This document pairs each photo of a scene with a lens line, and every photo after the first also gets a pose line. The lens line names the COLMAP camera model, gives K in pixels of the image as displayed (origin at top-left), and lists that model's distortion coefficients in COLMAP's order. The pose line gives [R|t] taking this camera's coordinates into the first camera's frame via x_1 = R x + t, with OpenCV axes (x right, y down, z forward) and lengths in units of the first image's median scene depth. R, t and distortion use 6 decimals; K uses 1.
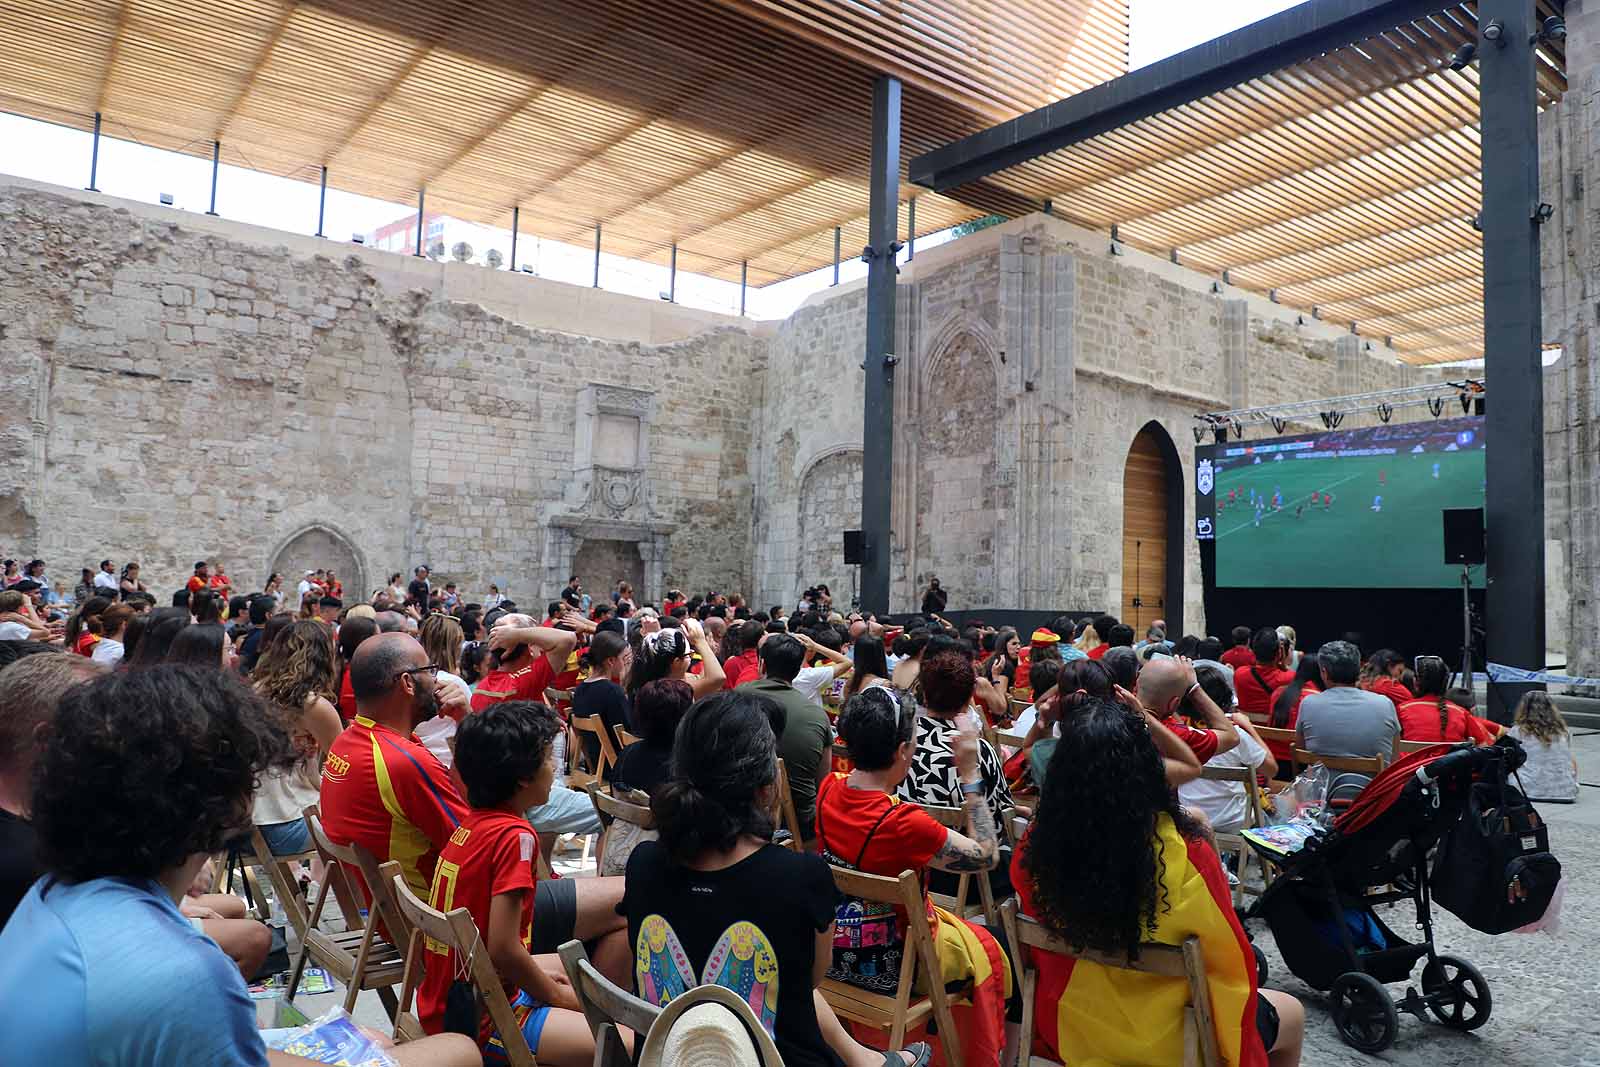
lens RADIAL K [[1090.4, 0, 800.2], [0, 1090.4, 538.3], [0, 0, 1]] dist [-0.071494, 0.035830]
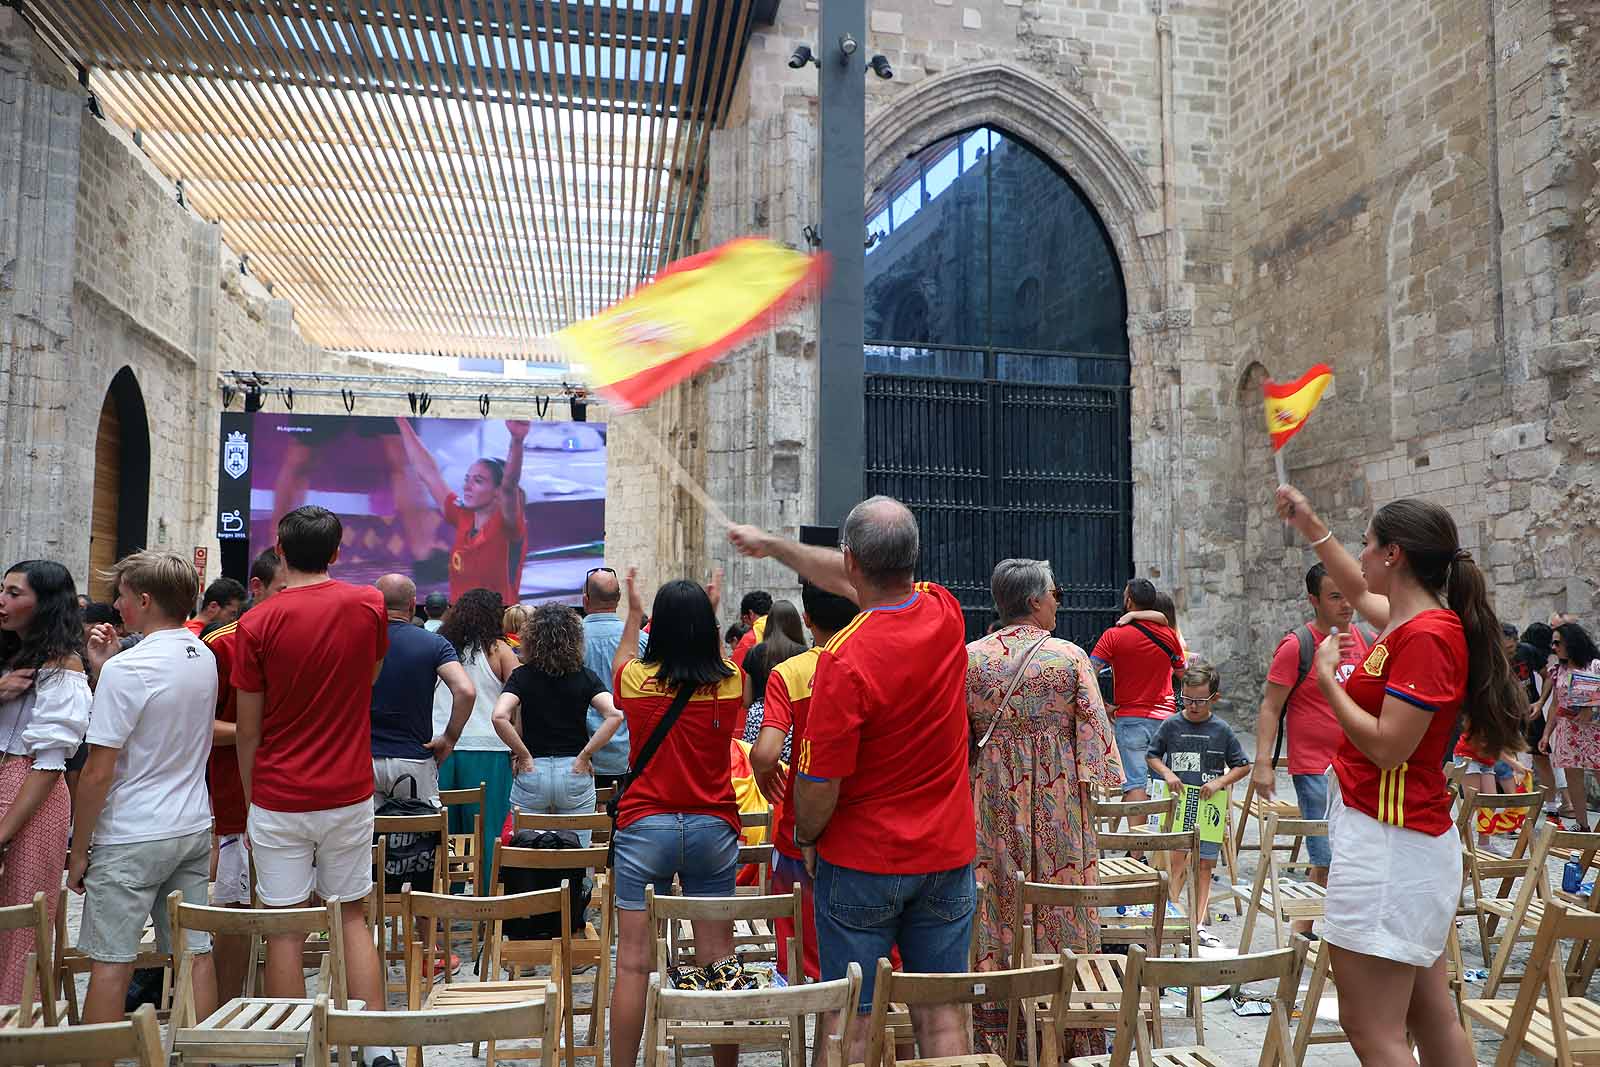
lens RADIAL K [[1253.6, 0, 793.6], [0, 1253.6, 536.1], [0, 0, 1]] dist [-0.012949, 0.028205]
pose [[0.477024, 0.045753, 0.877699, -0.173200], [-0.043537, 0.998648, -0.028396, 0.005824], [-0.877811, -0.024667, 0.478371, 0.221557]]
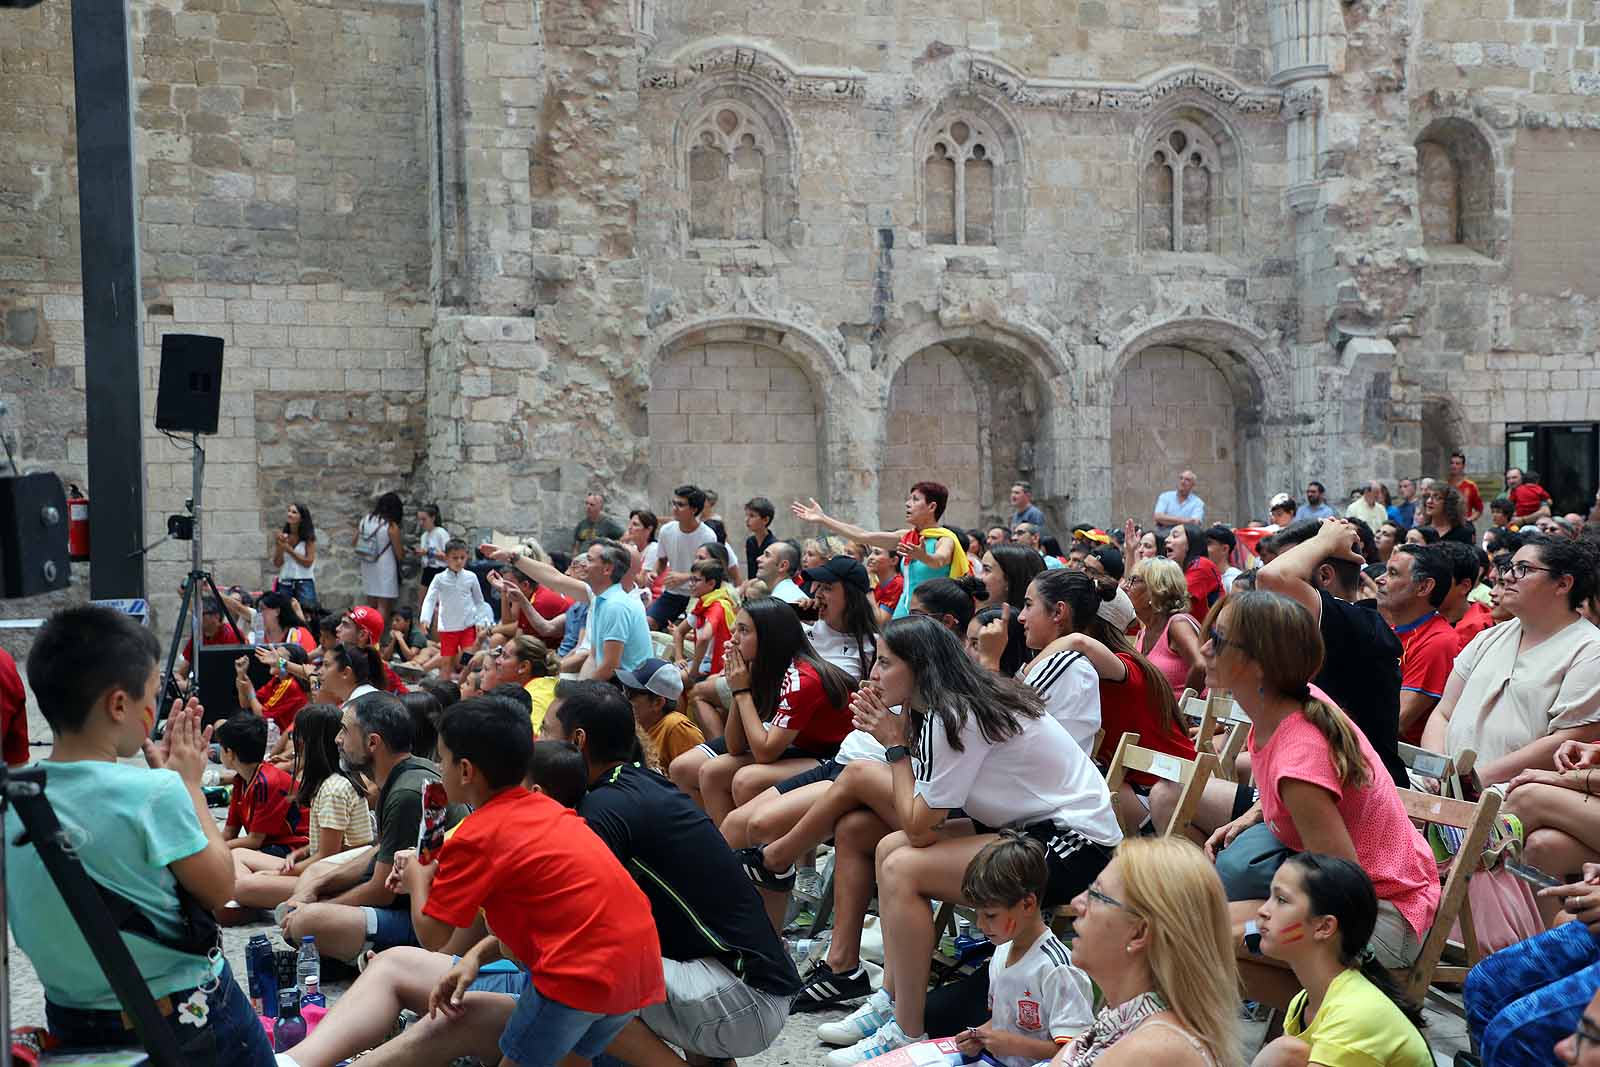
lens RADIAL K [[1853.4, 0, 794.0], [0, 1853.4, 536.8], [0, 0, 1]] dist [0.132841, 0.000000]
pose [[-0.926603, -0.020869, 0.375463, -0.034796], [-0.035635, 0.998839, -0.032427, 0.047692], [-0.374350, -0.043426, -0.926270, 0.846073]]
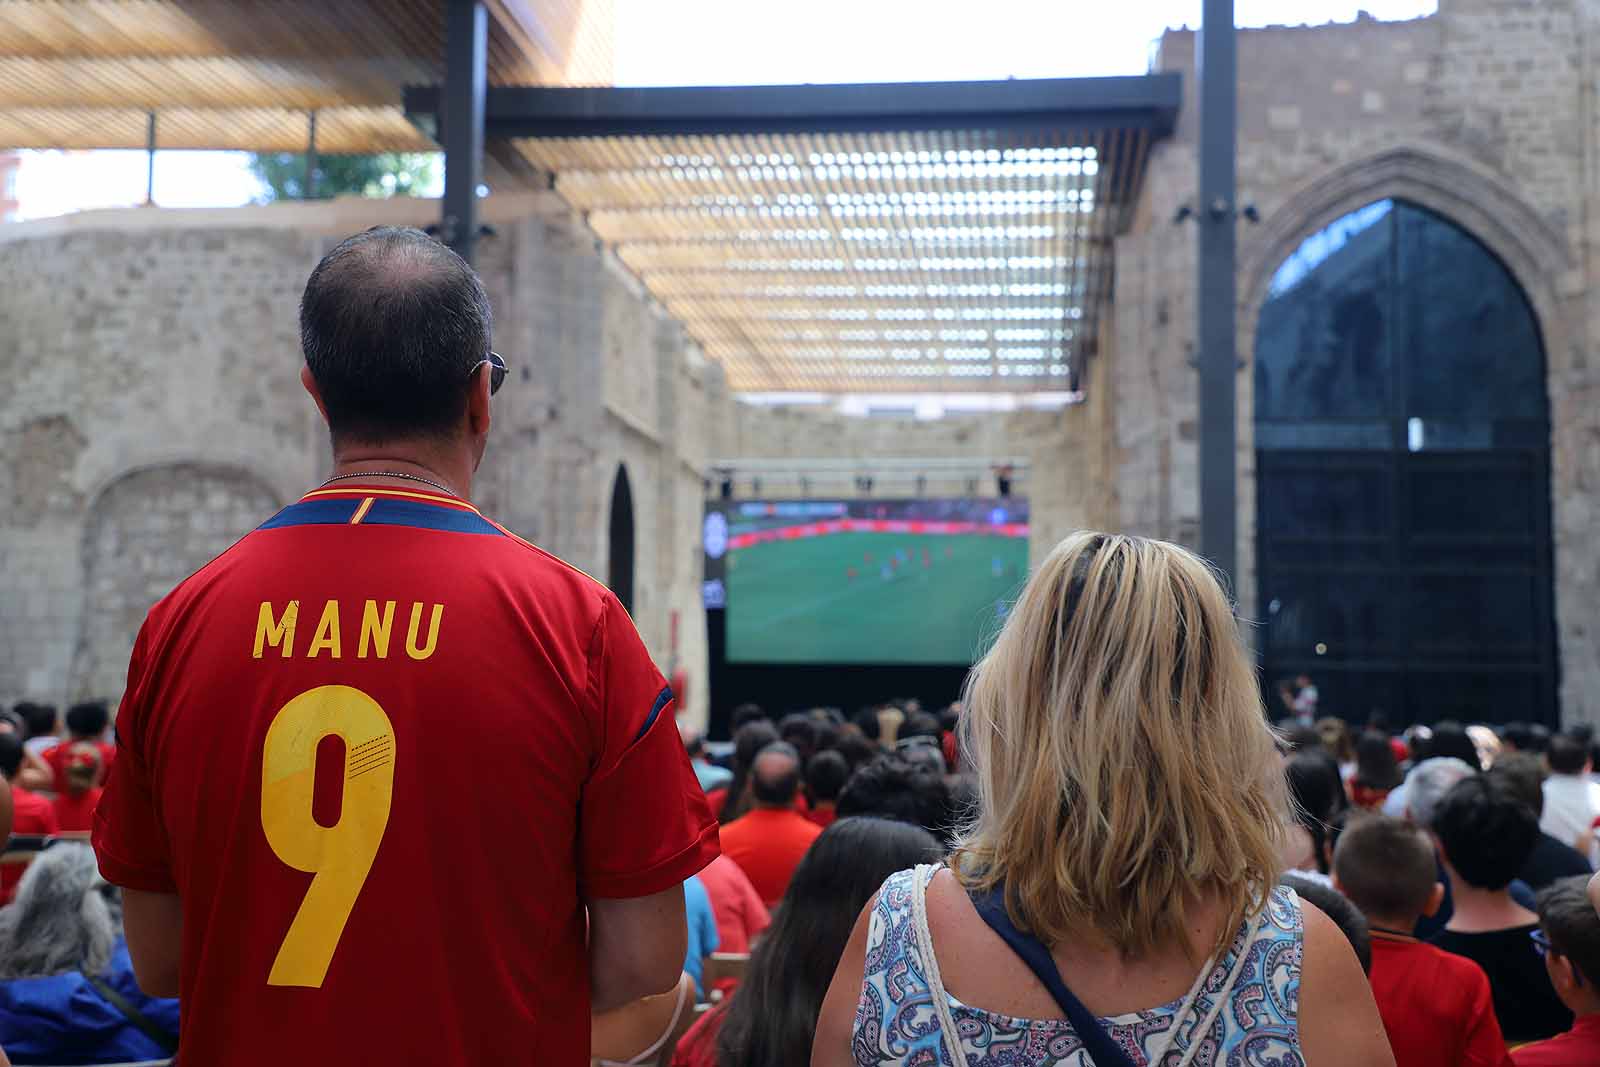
lens RADIAL K [[1679.0, 0, 798.7], [0, 1679.0, 544.1], [0, 0, 1]] dist [0.096078, 0.000000]
pose [[0.709363, 0.038234, 0.703806, -0.474006], [-0.030529, 0.999257, -0.023514, -0.017097], [-0.704182, -0.004806, 0.710003, -0.012264]]
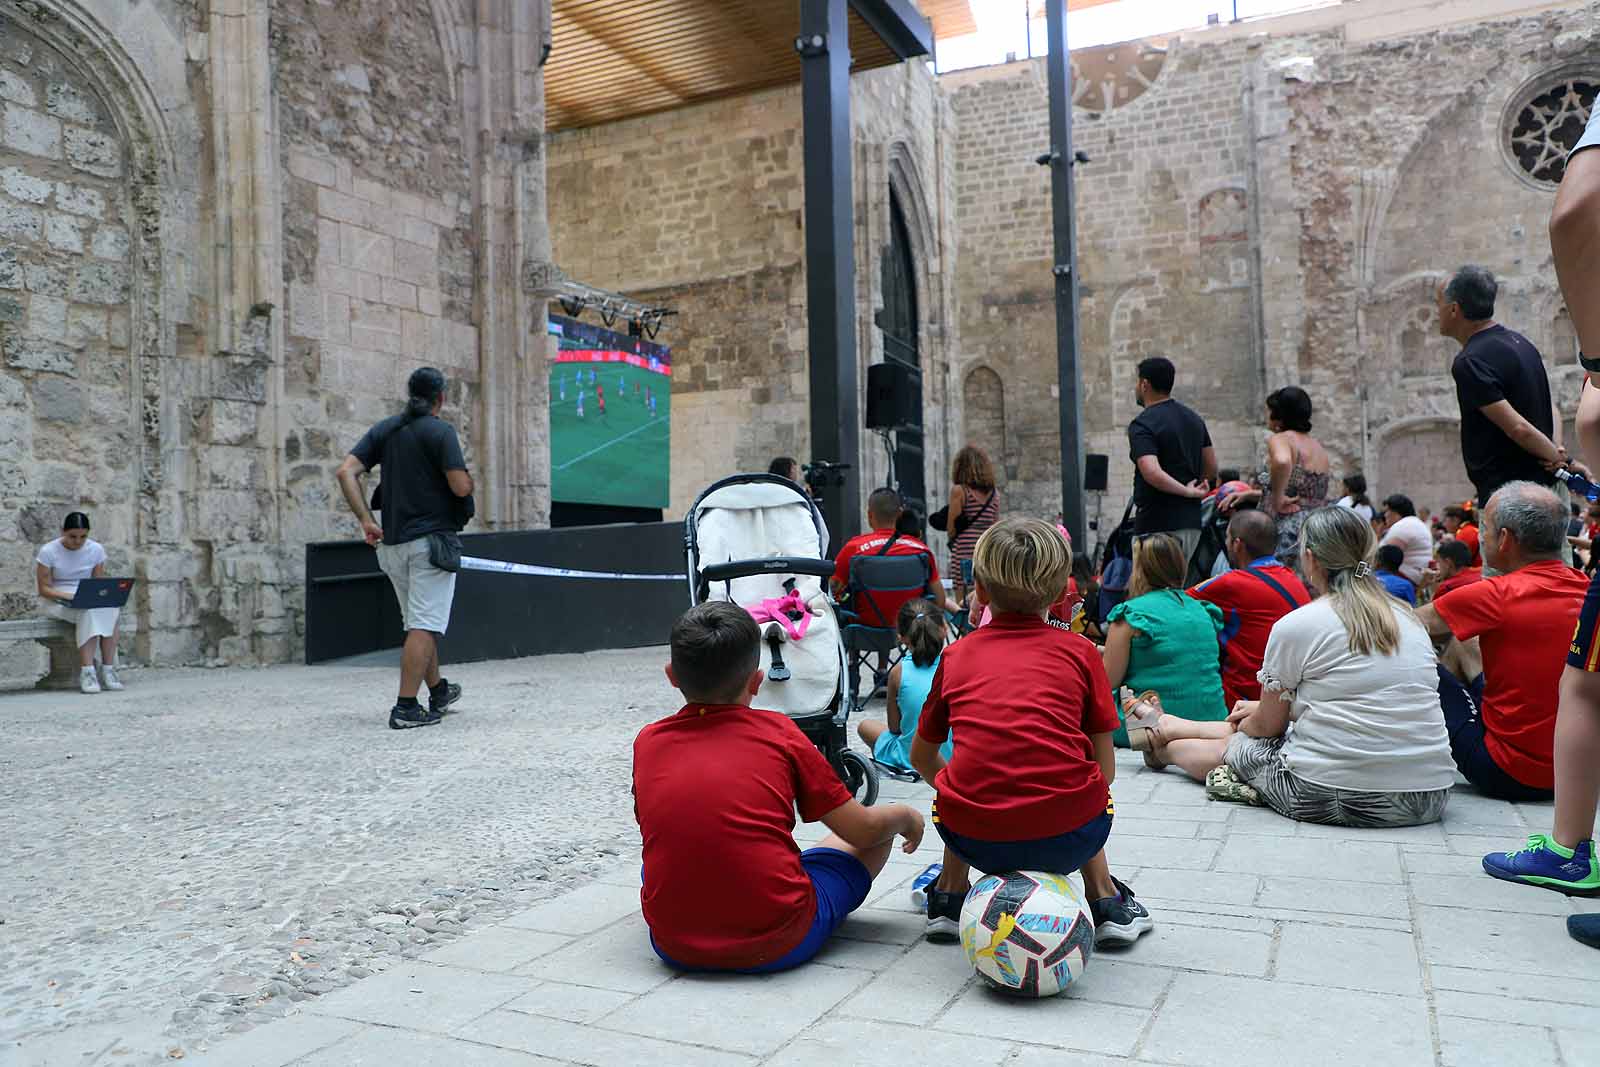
lens RADIAL K [[1222.5, 0, 792.2], [0, 1222.5, 536.0], [0, 0, 1]] dist [-0.042480, 0.058233]
pose [[-0.456608, 0.005791, 0.889649, -0.359435], [-0.041326, 0.998761, -0.027712, 0.073758], [-0.888708, -0.049419, -0.455803, 1.026869]]
